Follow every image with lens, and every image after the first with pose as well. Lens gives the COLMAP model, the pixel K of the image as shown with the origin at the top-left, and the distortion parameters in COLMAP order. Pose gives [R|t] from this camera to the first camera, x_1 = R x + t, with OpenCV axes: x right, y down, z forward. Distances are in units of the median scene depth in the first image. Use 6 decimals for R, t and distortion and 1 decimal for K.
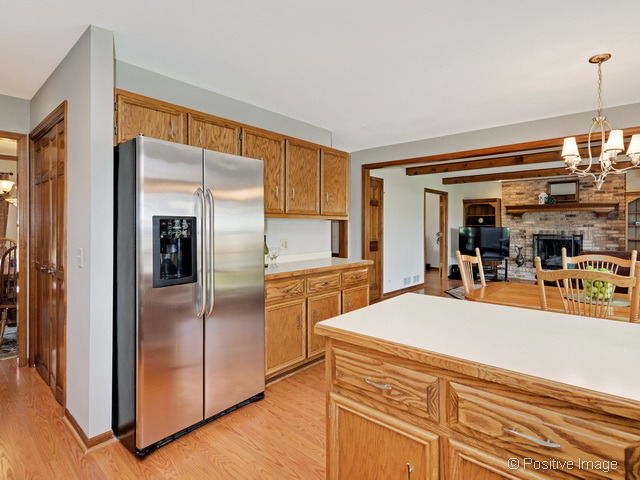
lens RADIAL K [[346.2, 0, 324.4], [0, 346.2, 225.5], [0, 0, 1]] dist [0.021355, -0.010137]
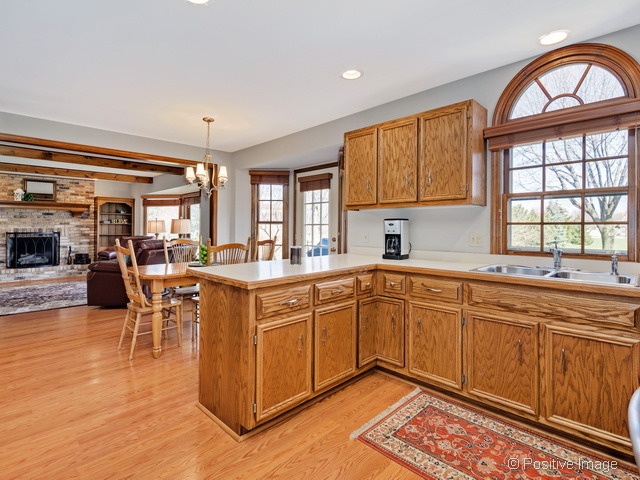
lens RADIAL K [[346.2, 0, 316.6], [0, 346.2, 227.6], [0, 0, 1]] dist [0.021355, -0.010137]
pose [[0.053215, -0.000001, 0.998583, -0.304336], [0.001320, 0.999999, -0.000070, 0.013933], [-0.998582, 0.001321, 0.053215, 0.142984]]
